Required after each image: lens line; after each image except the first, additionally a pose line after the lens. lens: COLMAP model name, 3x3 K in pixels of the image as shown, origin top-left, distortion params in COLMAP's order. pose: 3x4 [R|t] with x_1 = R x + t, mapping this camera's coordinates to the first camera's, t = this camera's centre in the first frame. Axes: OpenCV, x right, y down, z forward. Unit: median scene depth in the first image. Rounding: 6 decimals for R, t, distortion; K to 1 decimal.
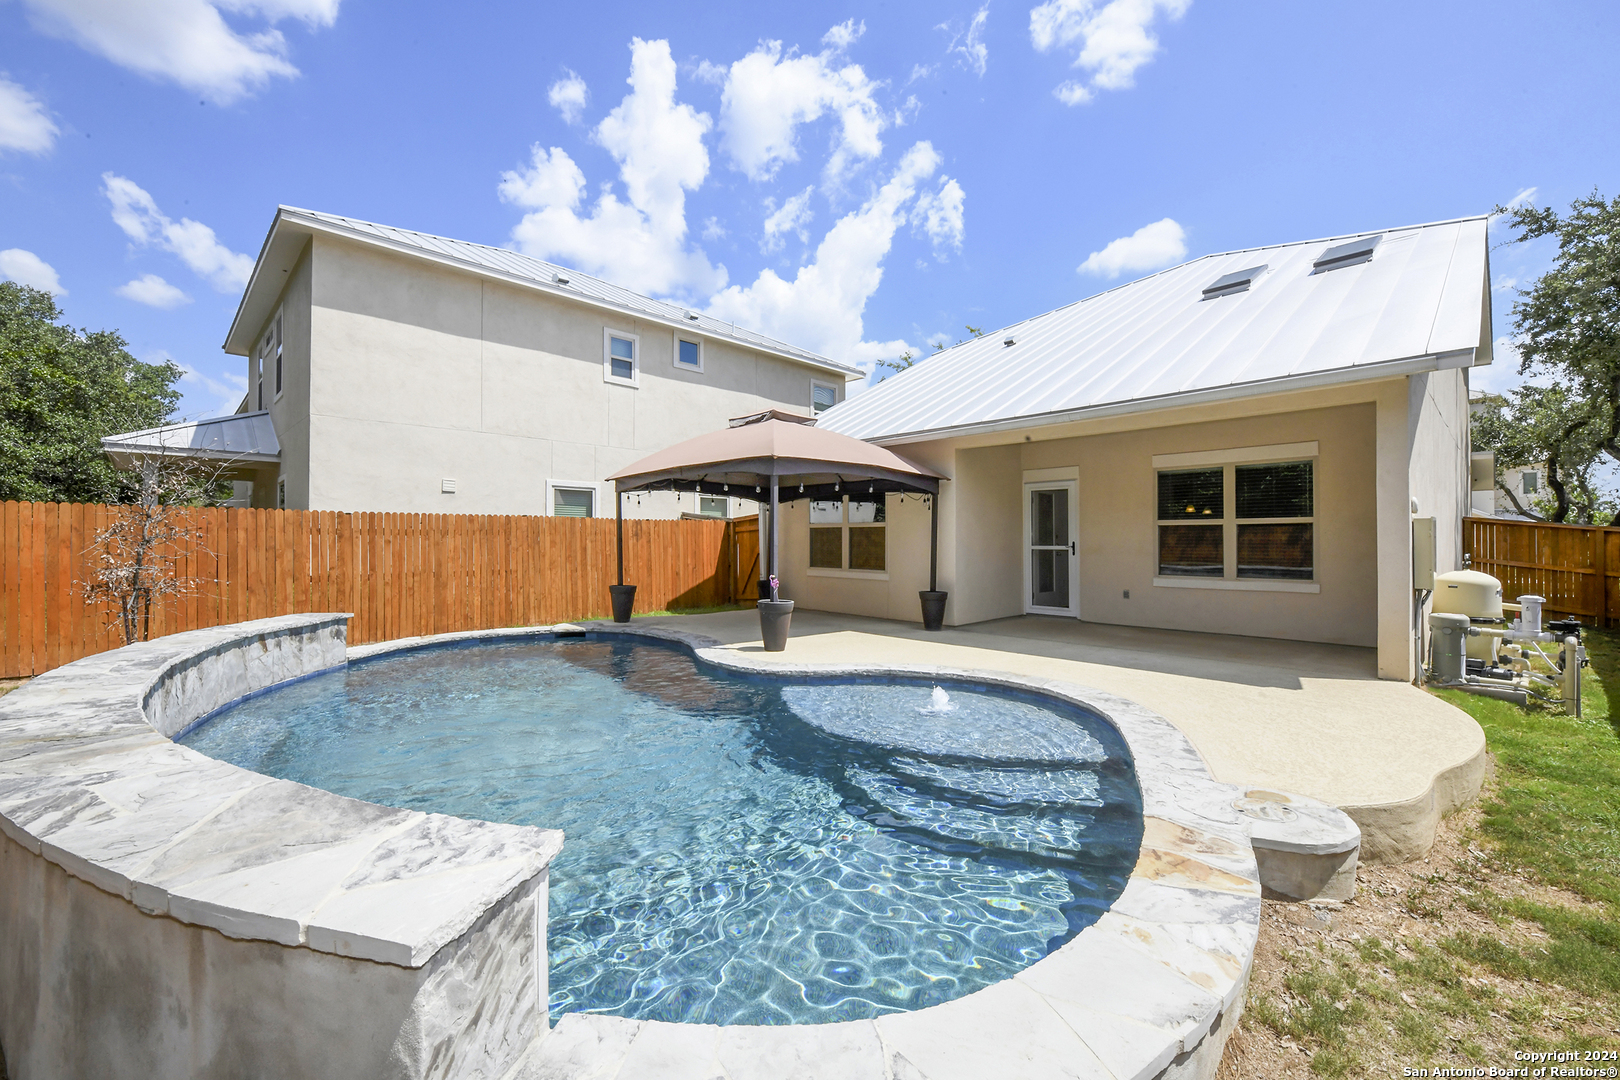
lens RADIAL K [[658.0, 0, 807.9], [0, 658.0, 543.3], [0, 0, 1]] dist [-0.000427, 0.000162]
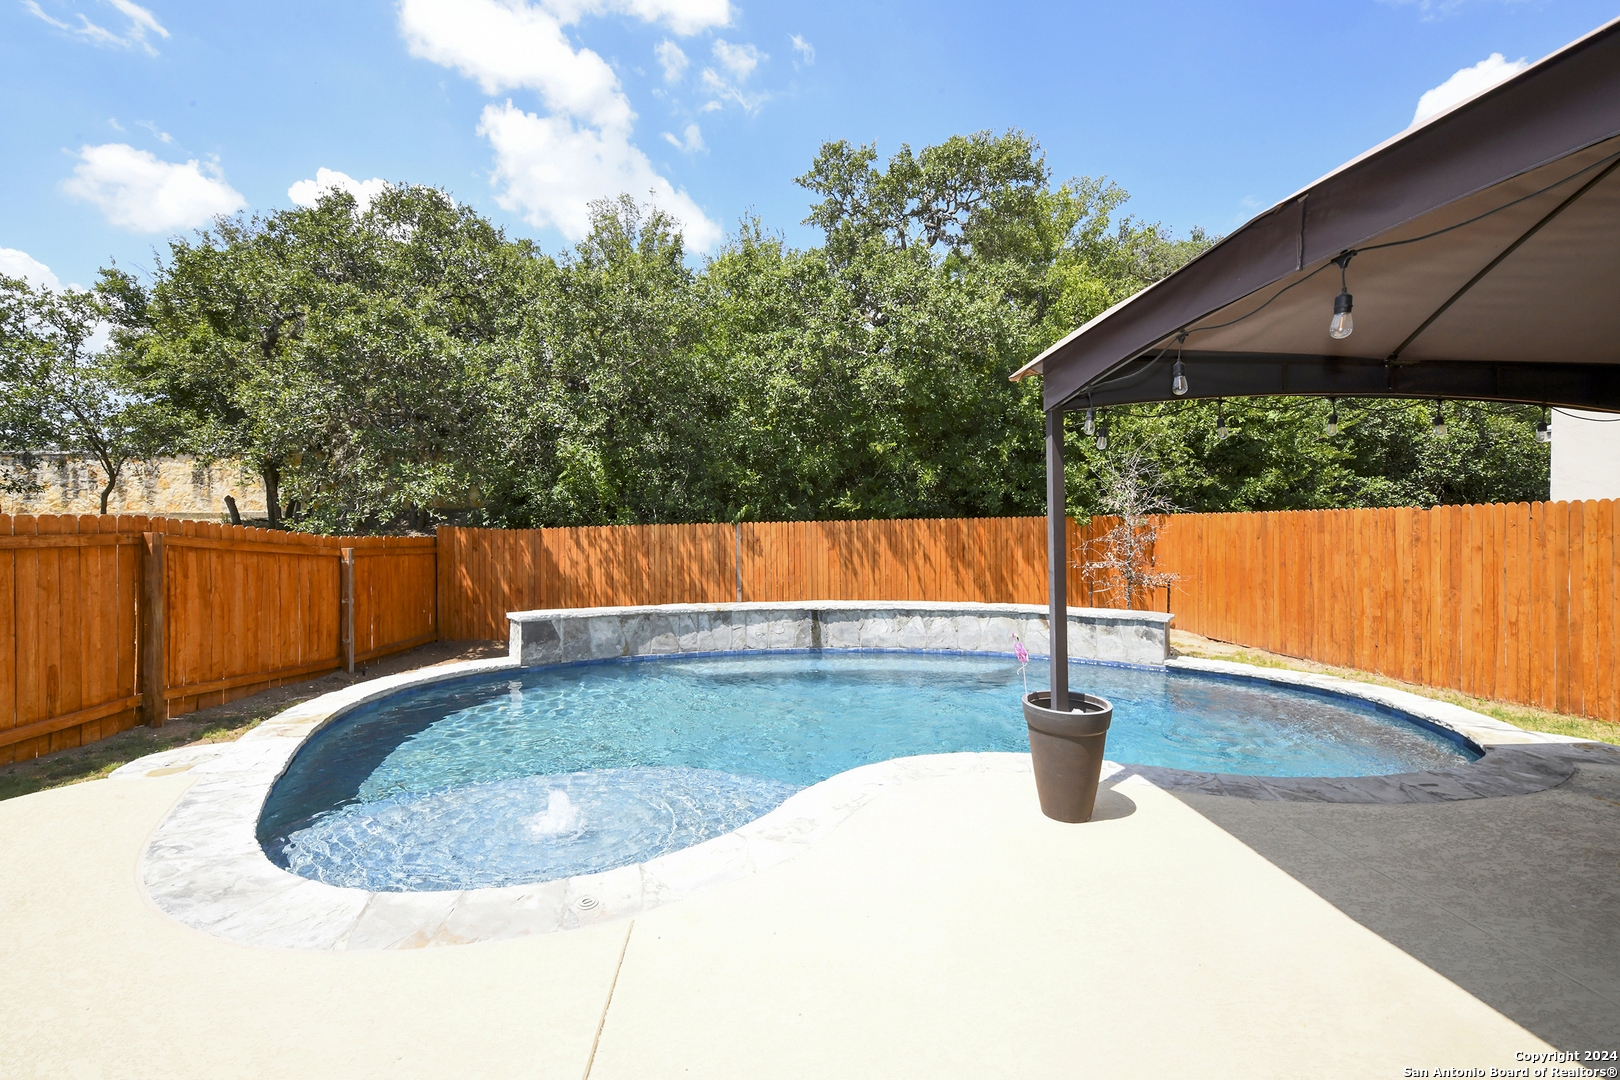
lens RADIAL K [[658.0, 0, 816.2], [0, 658.0, 536.2], [0, 0, 1]] dist [-0.000427, 0.000162]
pose [[-0.615758, 0.005273, -0.787918, 0.276309], [-0.003705, 0.999947, 0.009588, -0.016947], [0.787927, 0.008823, -0.615706, 0.803524]]
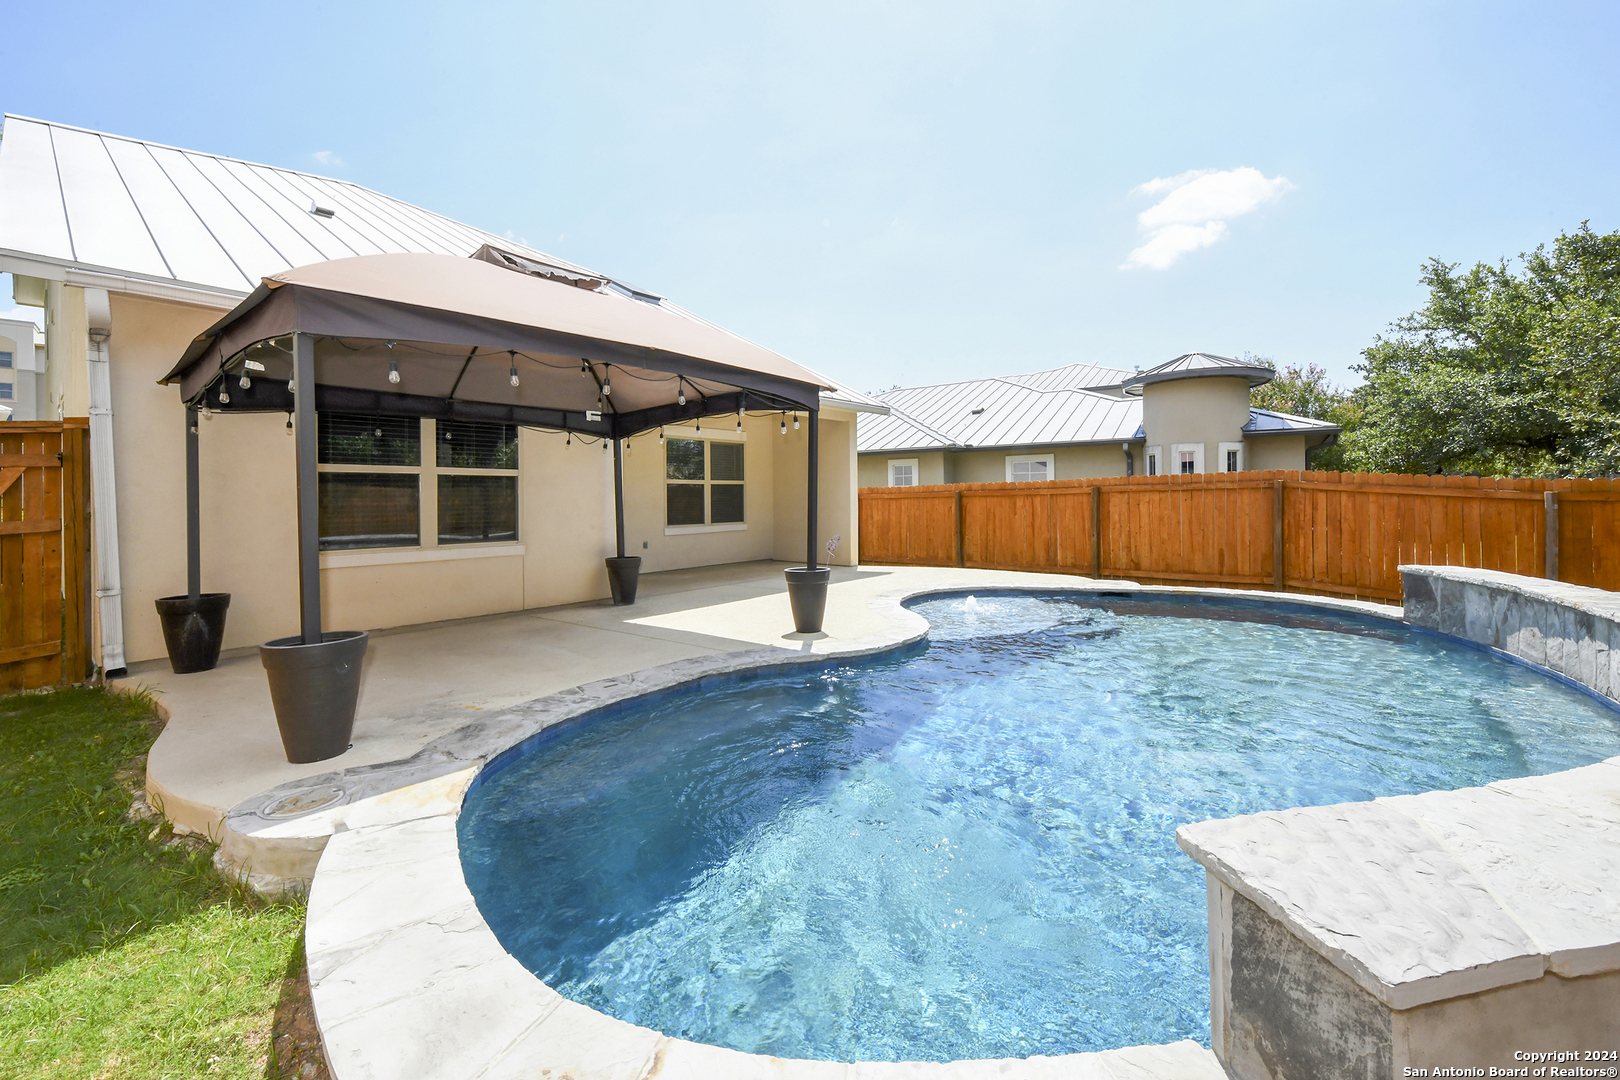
lens RADIAL K [[658.0, 0, 841.5], [0, 658.0, 500.0], [0, 0, 1]] dist [-0.000427, 0.000162]
pose [[-0.157200, -0.002052, 0.987565, -0.592206], [0.014950, 0.999878, 0.004457, 0.001315], [-0.987454, 0.015465, -0.157150, 0.758423]]
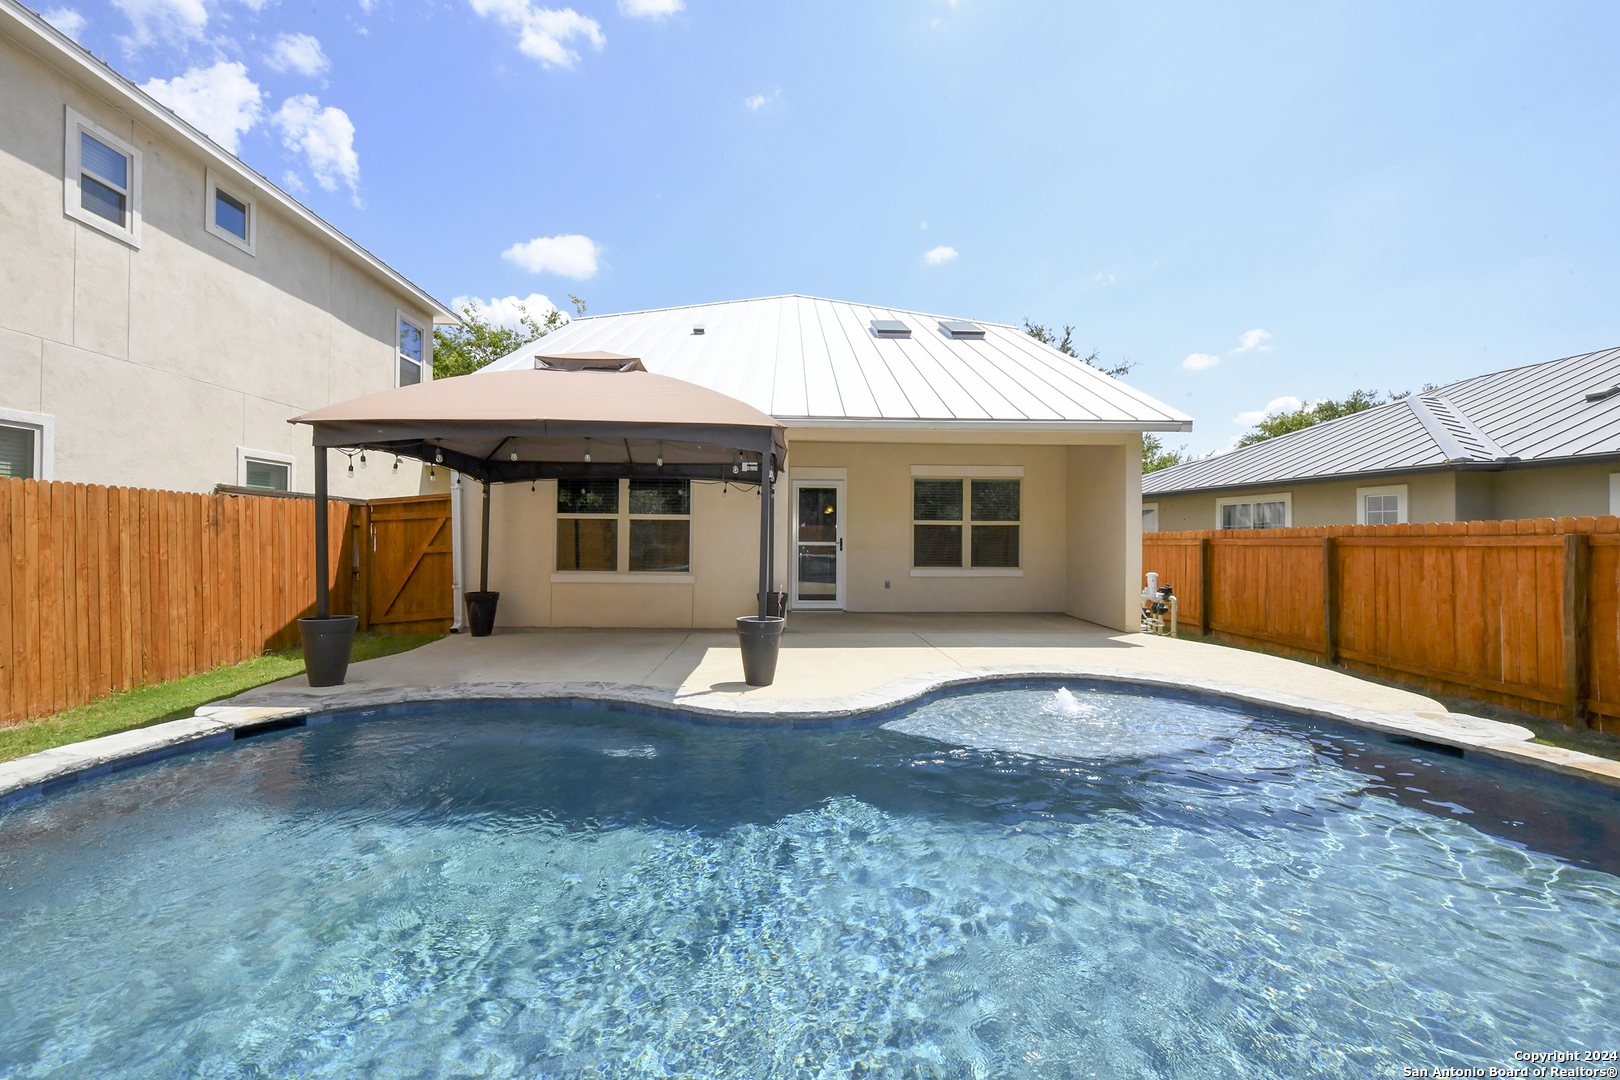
lens RADIAL K [[658.0, 0, 811.3], [0, 658.0, 528.1], [0, 0, 1]] dist [-0.000427, 0.000162]
pose [[0.654225, 0.012111, 0.756203, -0.410871], [-0.004020, 0.999913, -0.012535, -0.004673], [-0.756289, 0.005161, 0.654217, 0.321334]]
